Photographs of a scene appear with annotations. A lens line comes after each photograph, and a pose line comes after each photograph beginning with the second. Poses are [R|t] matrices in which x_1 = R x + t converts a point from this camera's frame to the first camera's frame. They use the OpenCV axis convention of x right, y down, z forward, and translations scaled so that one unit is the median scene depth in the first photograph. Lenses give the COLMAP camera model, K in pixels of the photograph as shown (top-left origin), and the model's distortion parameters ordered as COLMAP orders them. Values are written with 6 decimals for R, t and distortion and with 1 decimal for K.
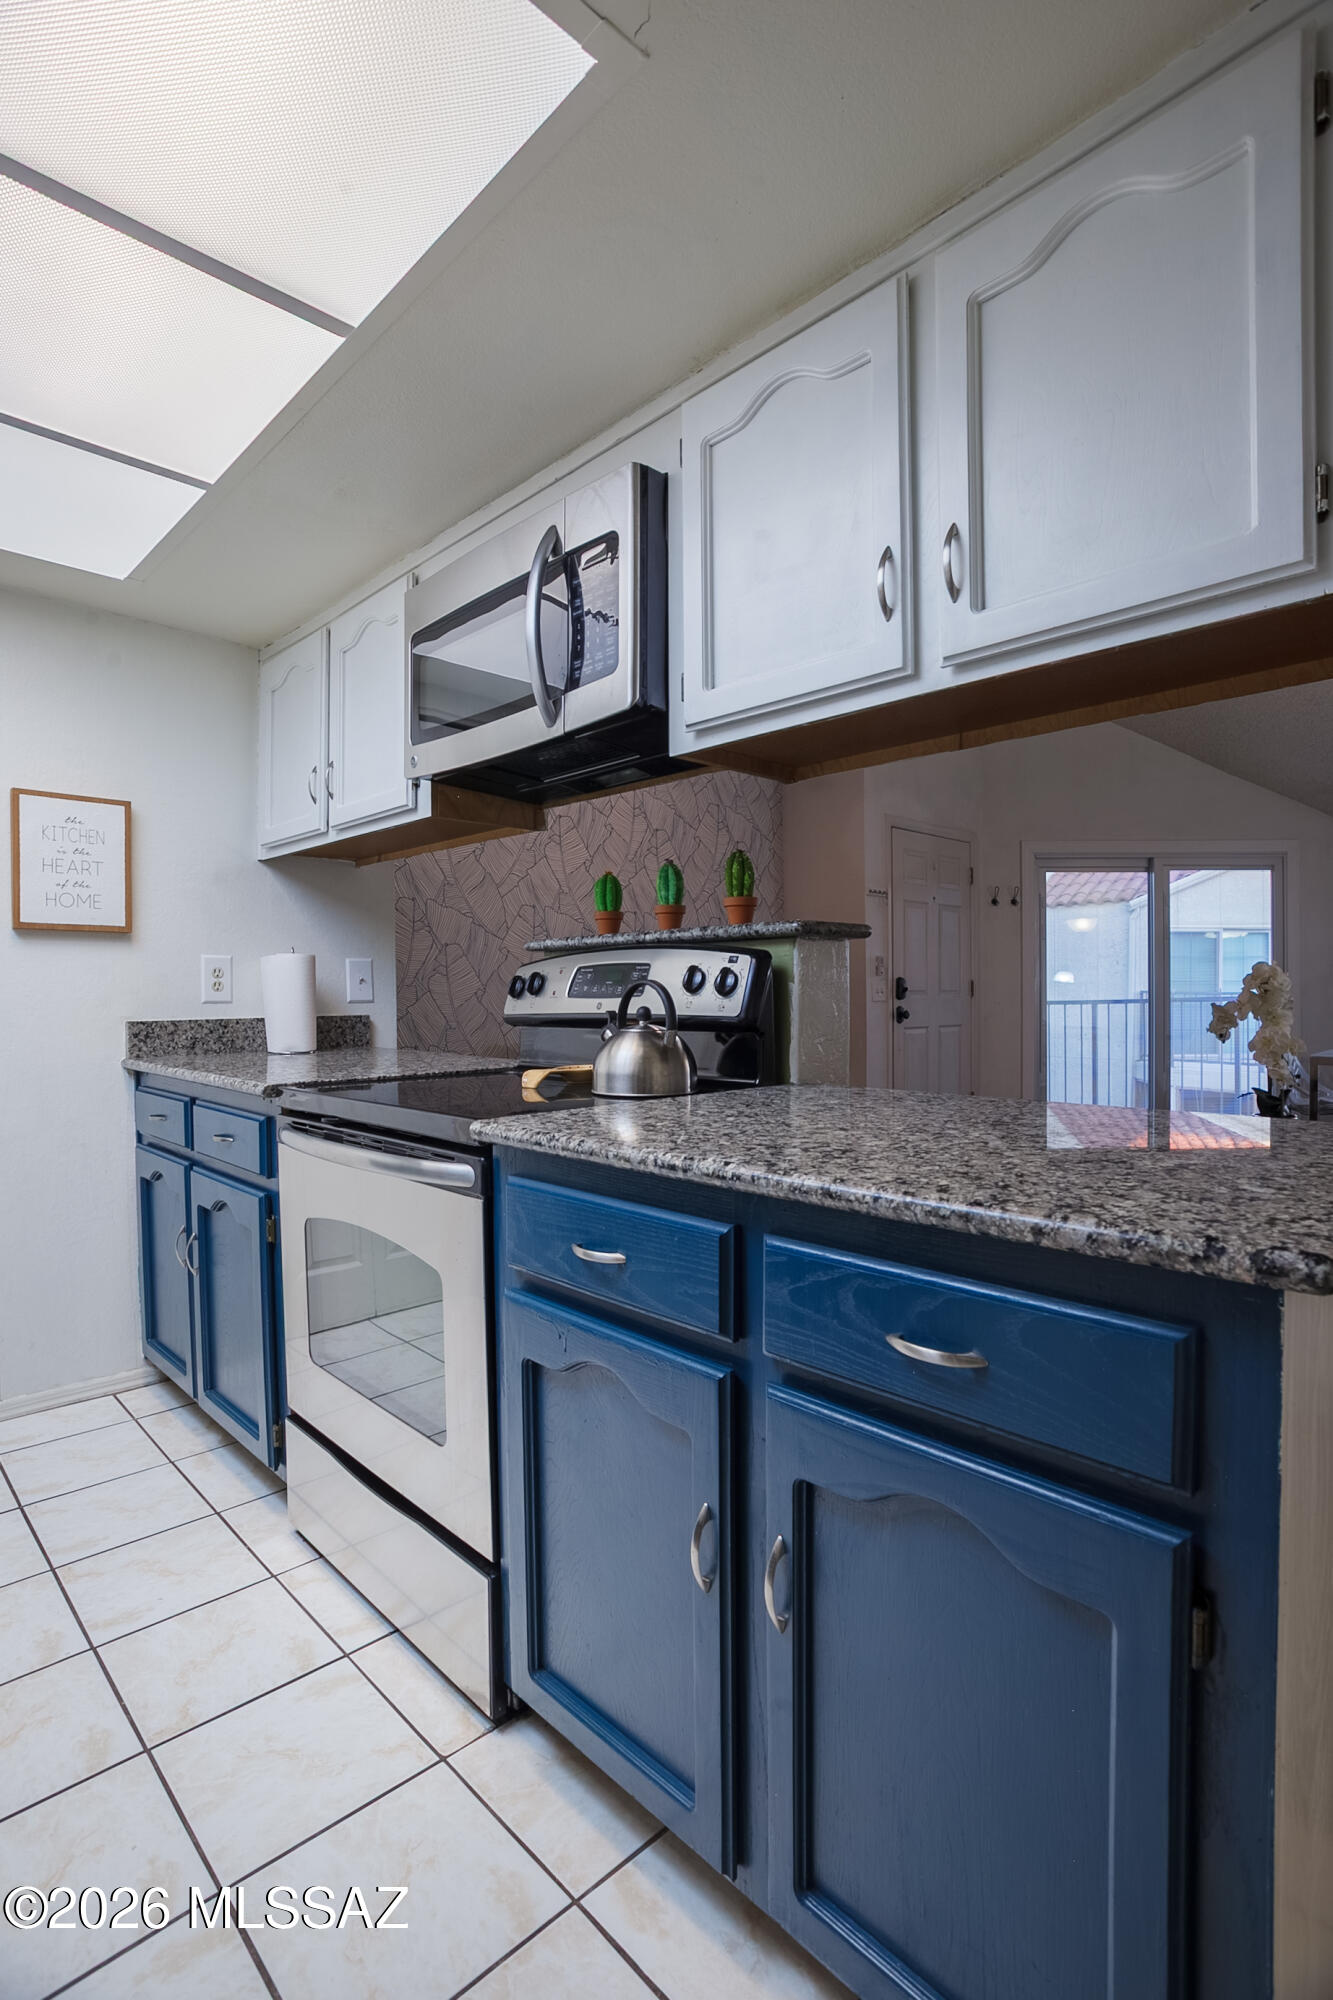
lens RADIAL K [[983.5, 0, 666.6], [0, 983.5, 1007.2], [0, 0, 1]] dist [-0.066125, 0.032478]
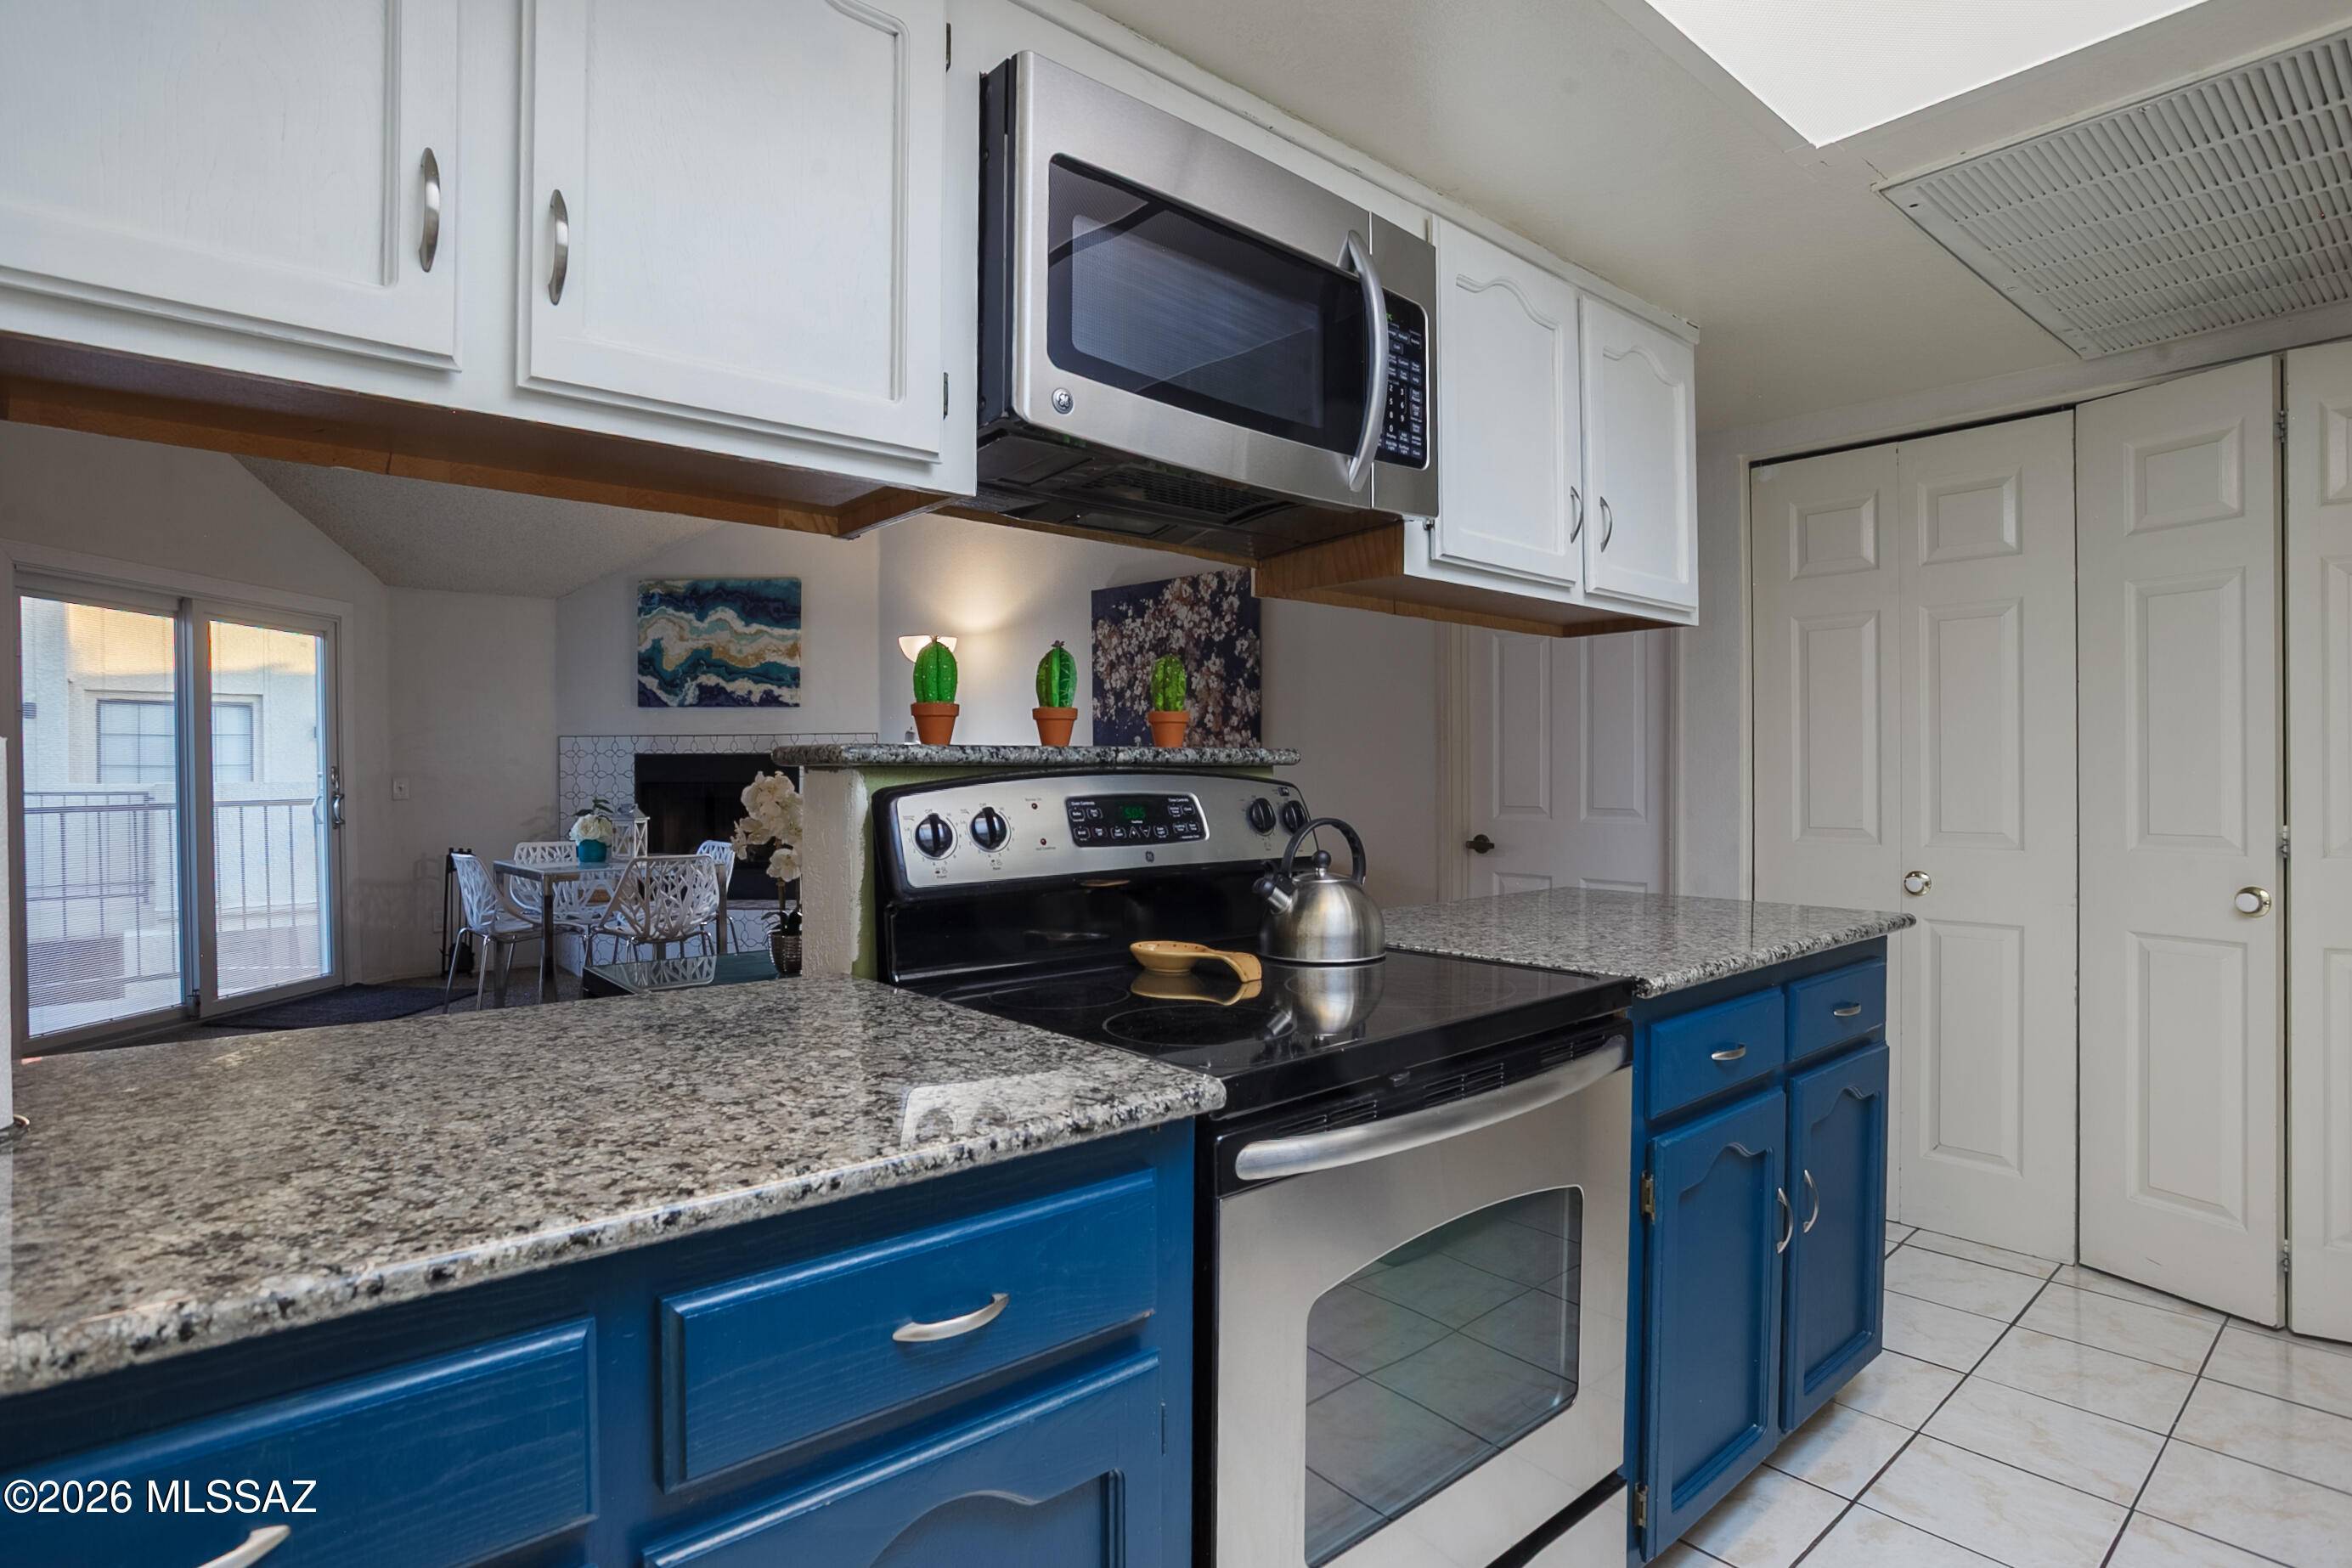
lens RADIAL K [[1213.1, 0, 1170.5], [0, 1213.1, 788.1], [0, 0, 1]] dist [-0.100067, 0.058007]
pose [[0.044096, -0.005931, 0.999010, -0.277391], [0.016067, 0.999857, 0.005227, -0.016080], [-0.998898, 0.015821, 0.044185, 0.287616]]
